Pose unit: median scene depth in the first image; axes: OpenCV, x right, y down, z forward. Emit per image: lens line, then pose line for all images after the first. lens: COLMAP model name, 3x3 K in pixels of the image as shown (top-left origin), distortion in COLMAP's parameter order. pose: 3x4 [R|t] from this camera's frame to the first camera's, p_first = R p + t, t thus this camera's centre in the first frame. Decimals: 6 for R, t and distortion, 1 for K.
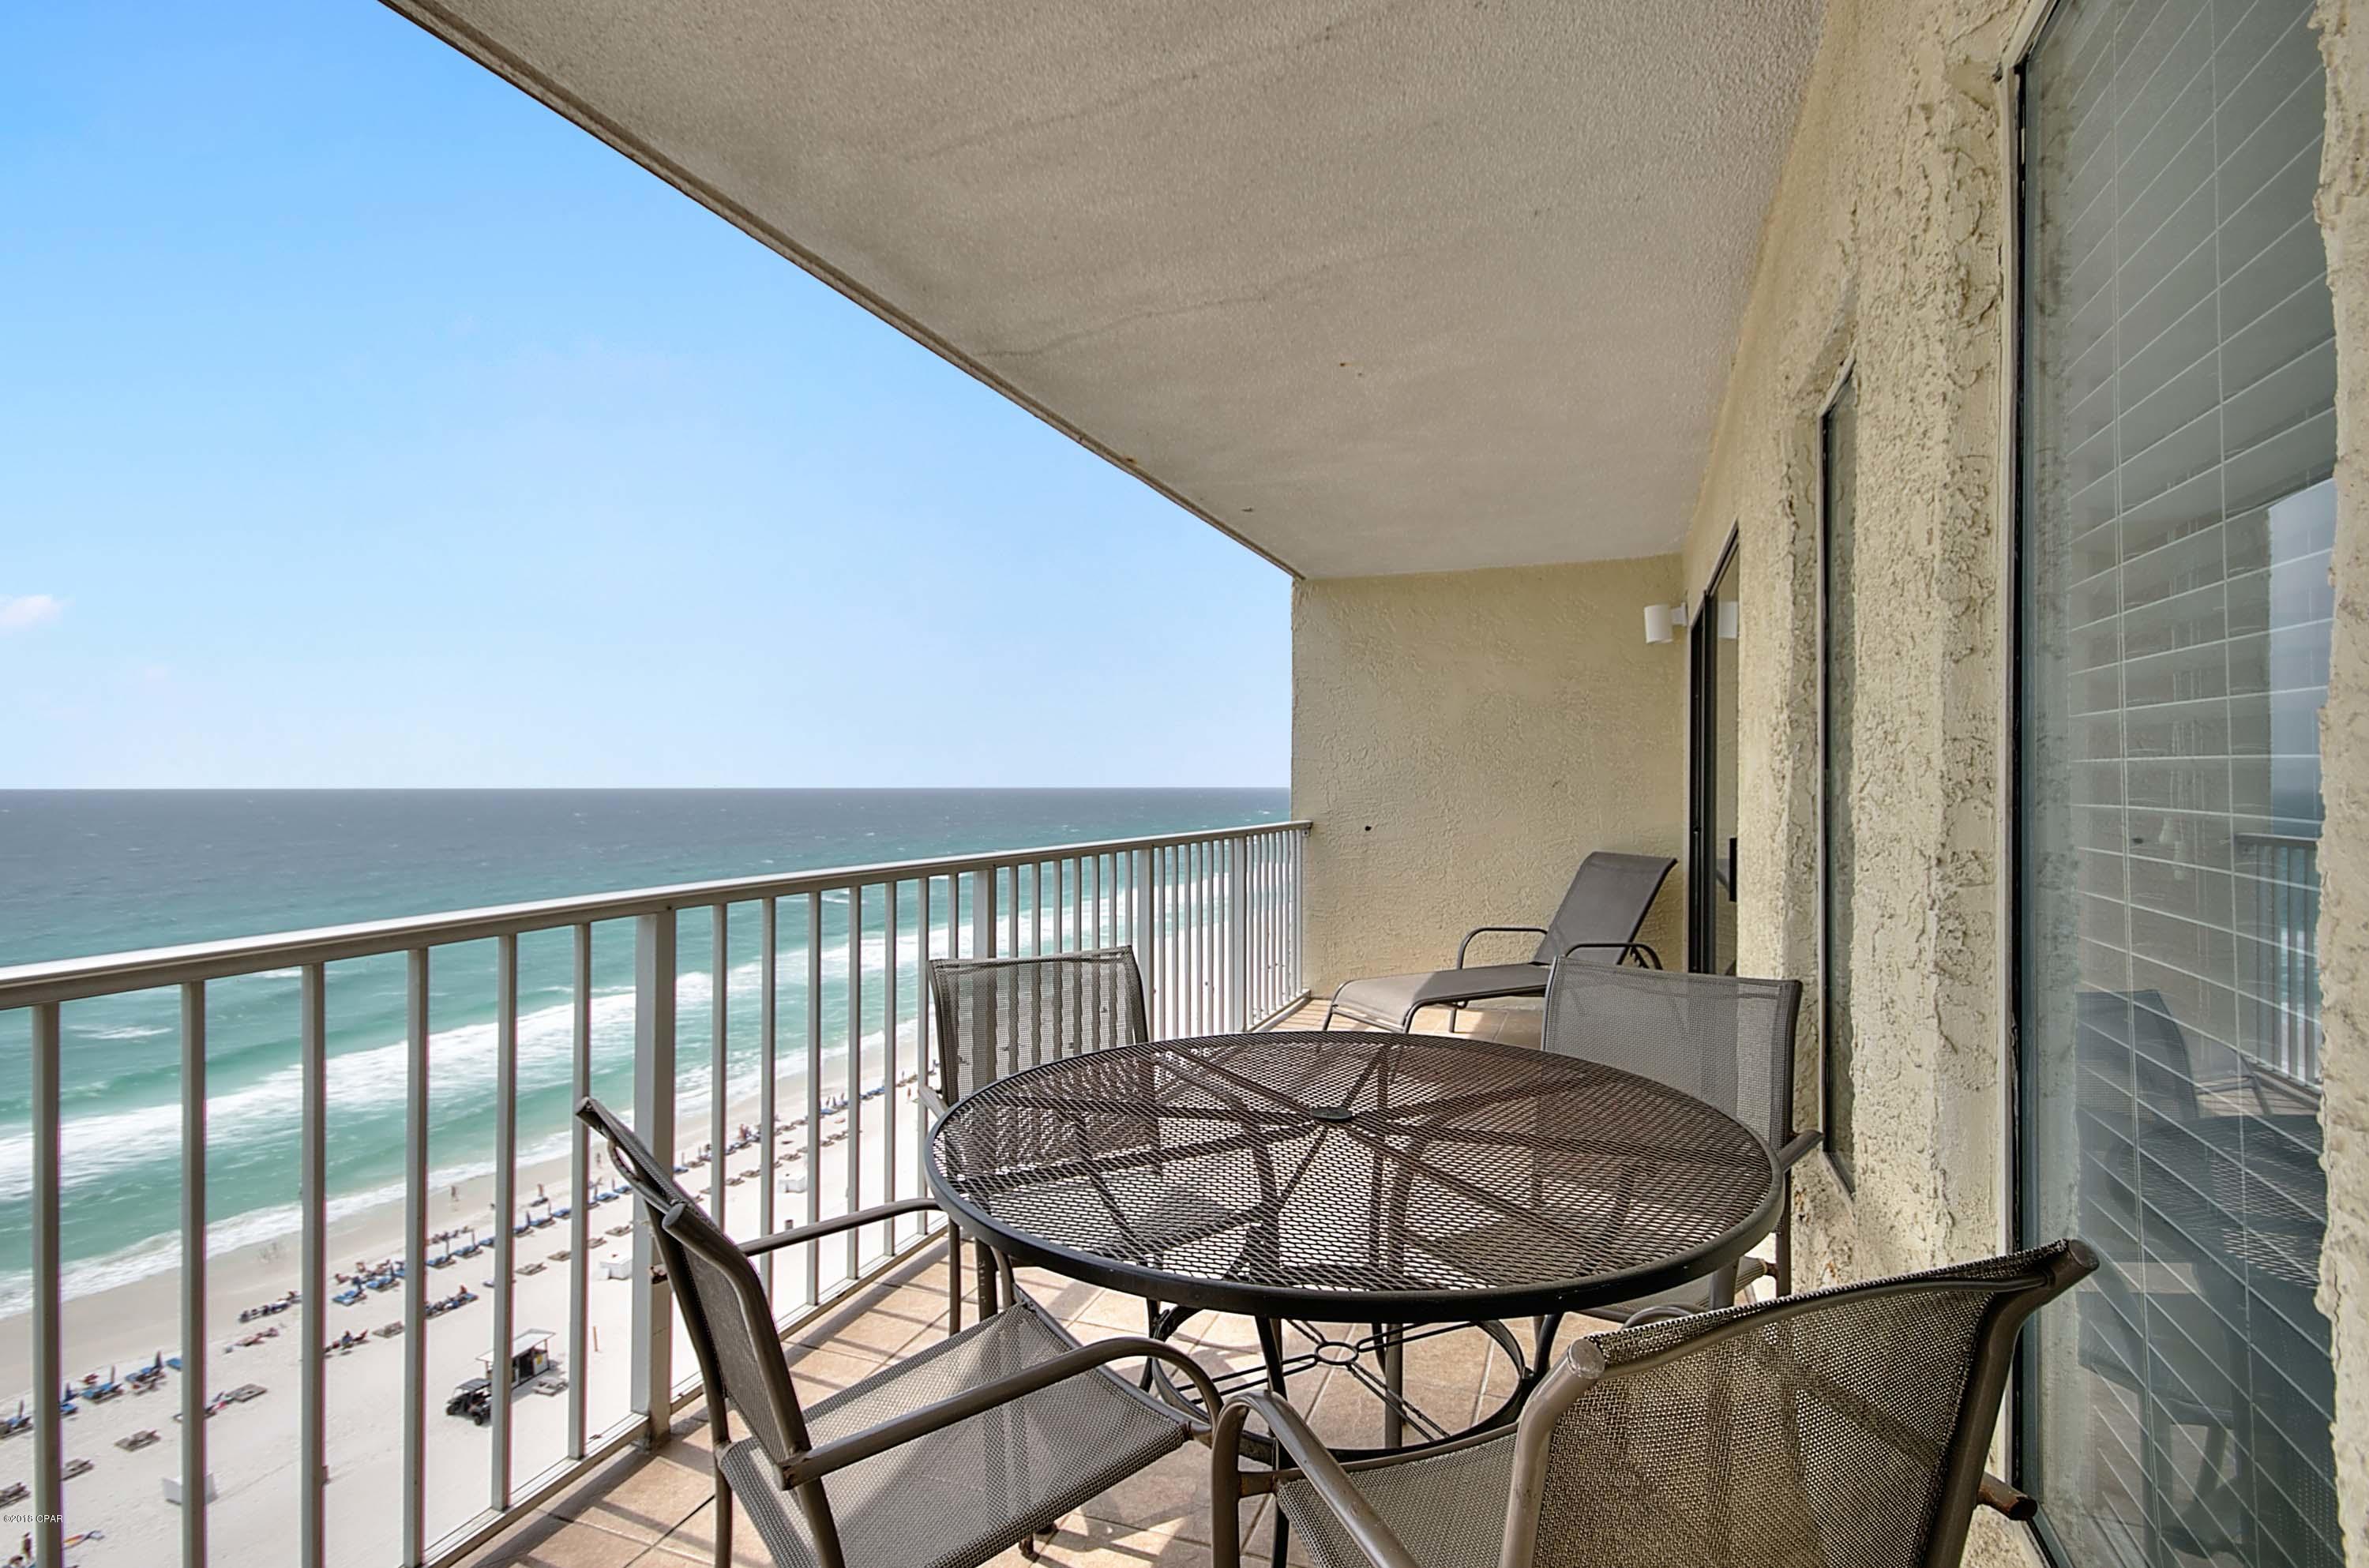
lens RADIAL K [[1142.6, 0, 1173.9], [0, 1142.6, 774.1], [0, 0, 1]] dist [-0.001173, 0.000287]
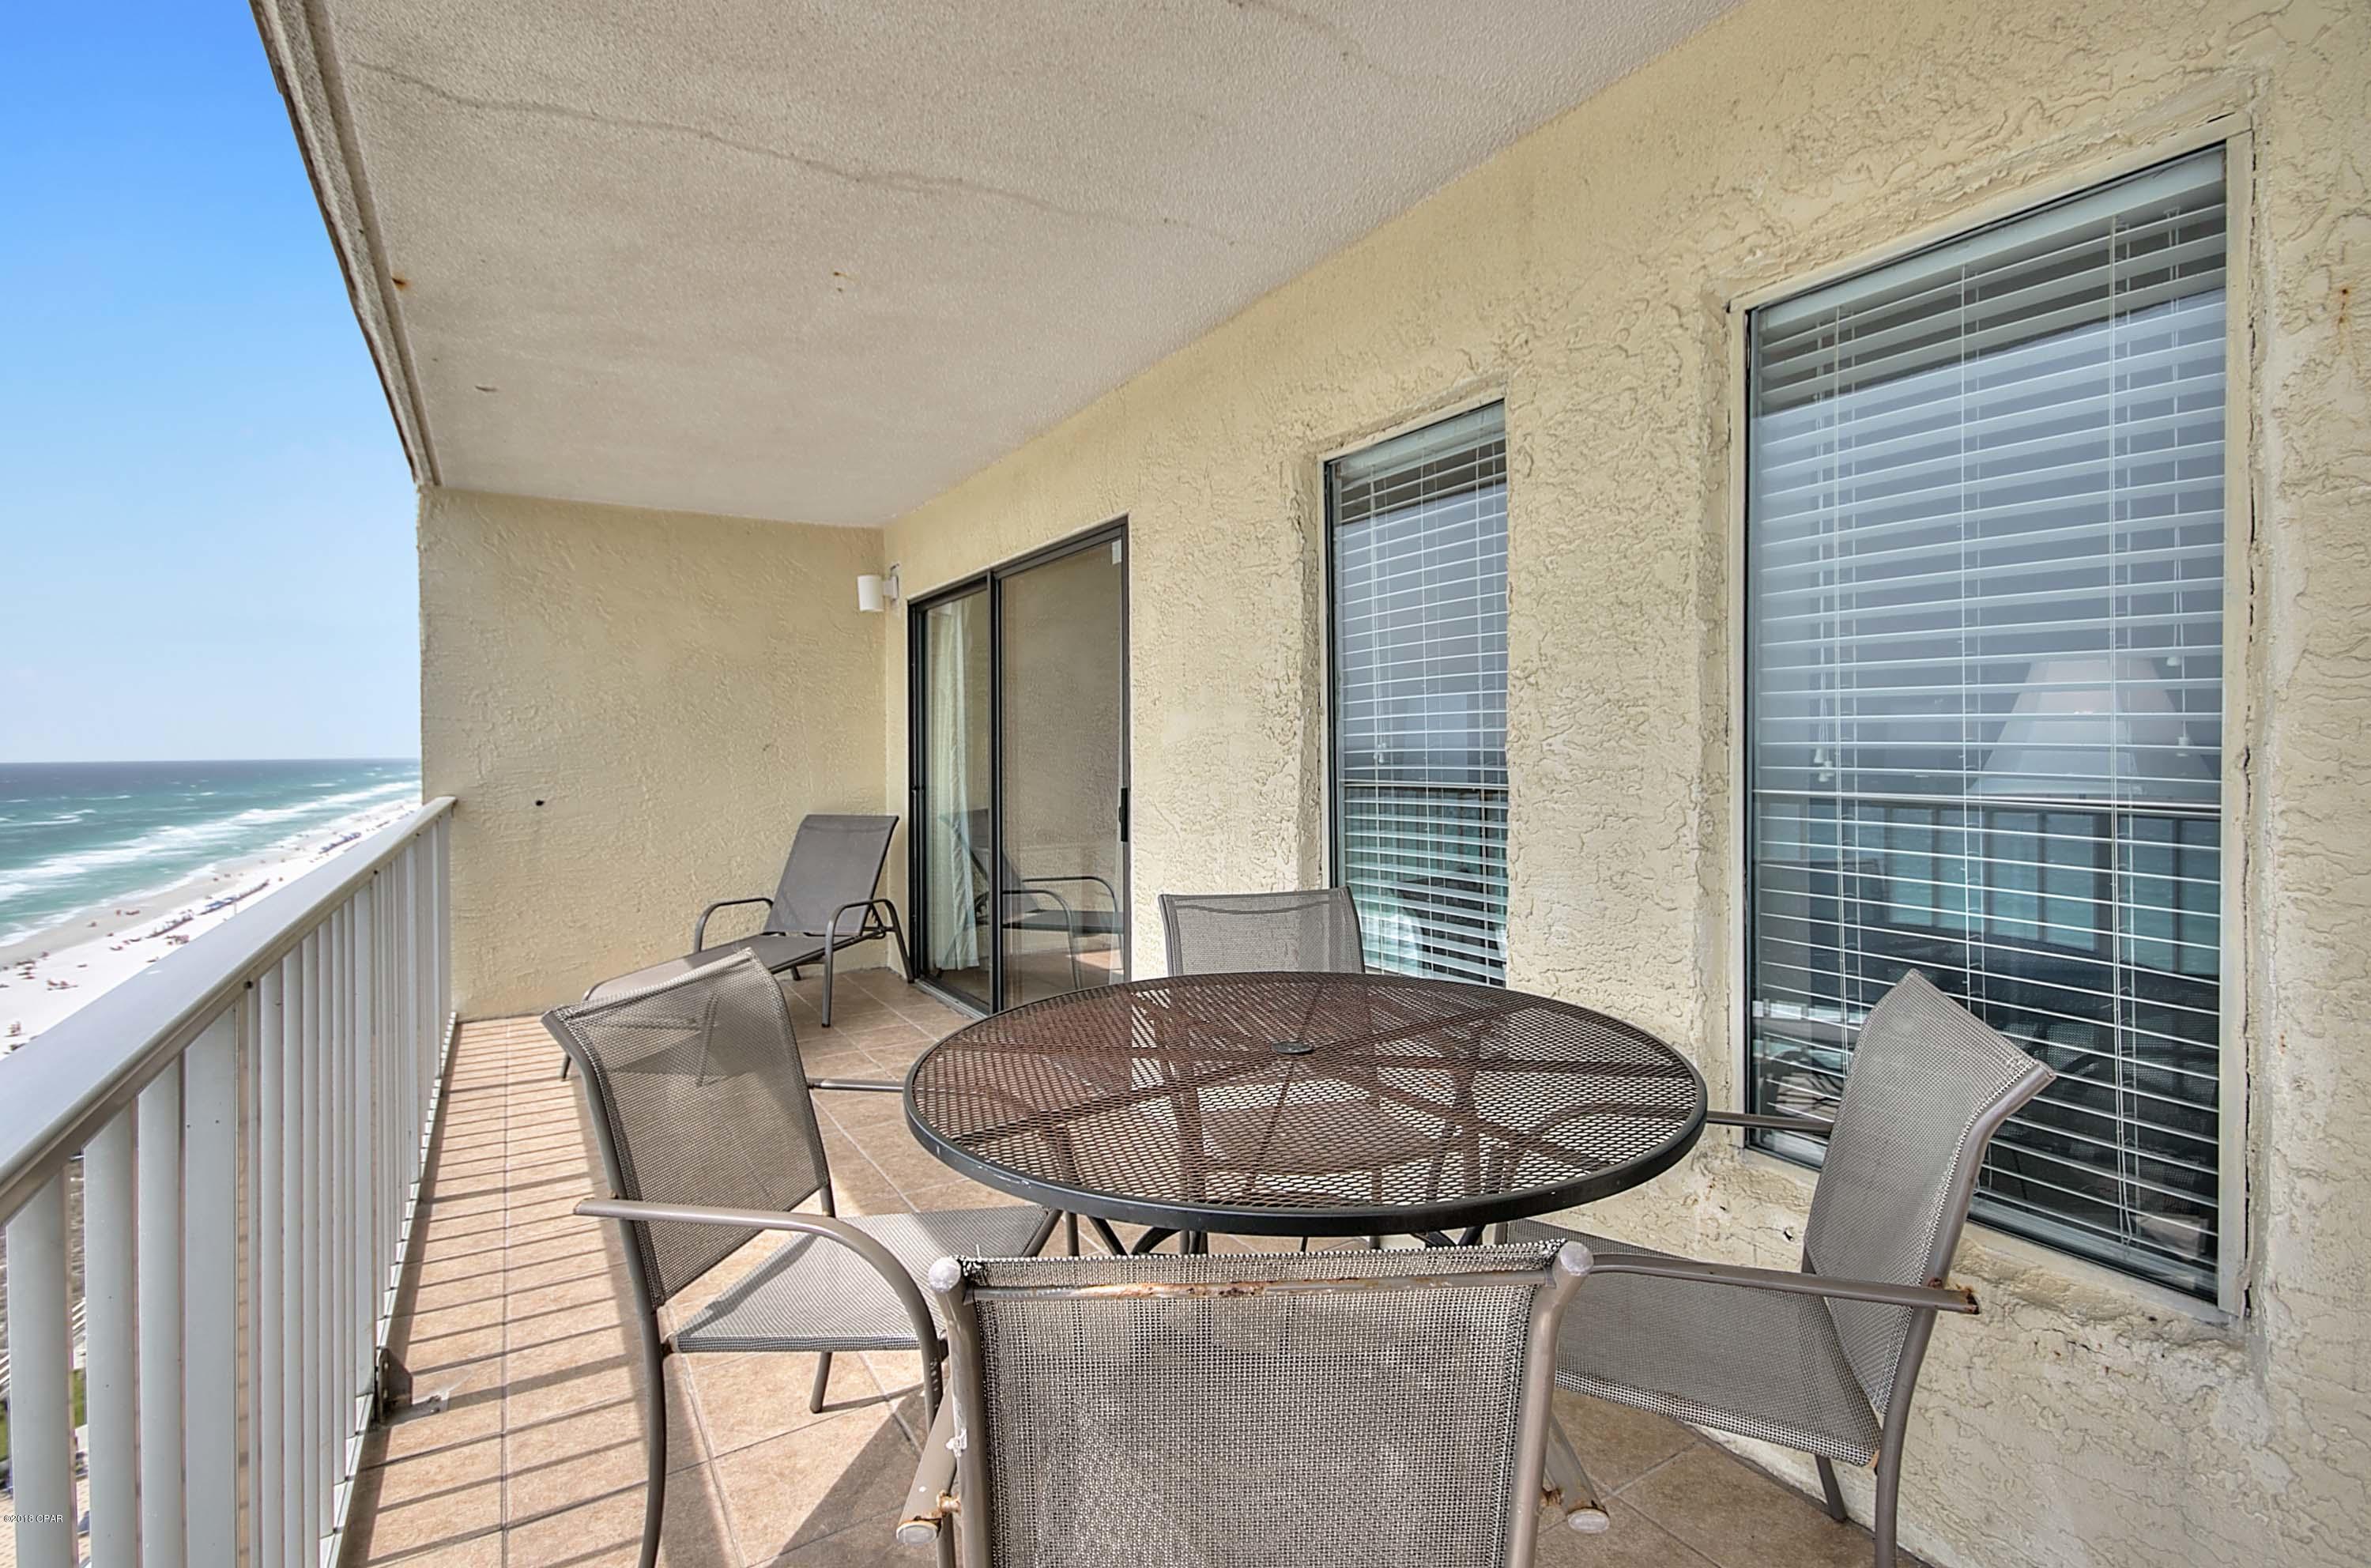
lens RADIAL K [[1143.7, 0, 1174.9], [0, 1143.7, 774.1], [0, 0, 1]] dist [-0.001173, 0.000287]
pose [[0.580458, -0.024101, 0.813933, -0.298999], [0.002396, 0.999608, 0.027891, 0.005627], [-0.814286, -0.014239, 0.580289, 0.181760]]
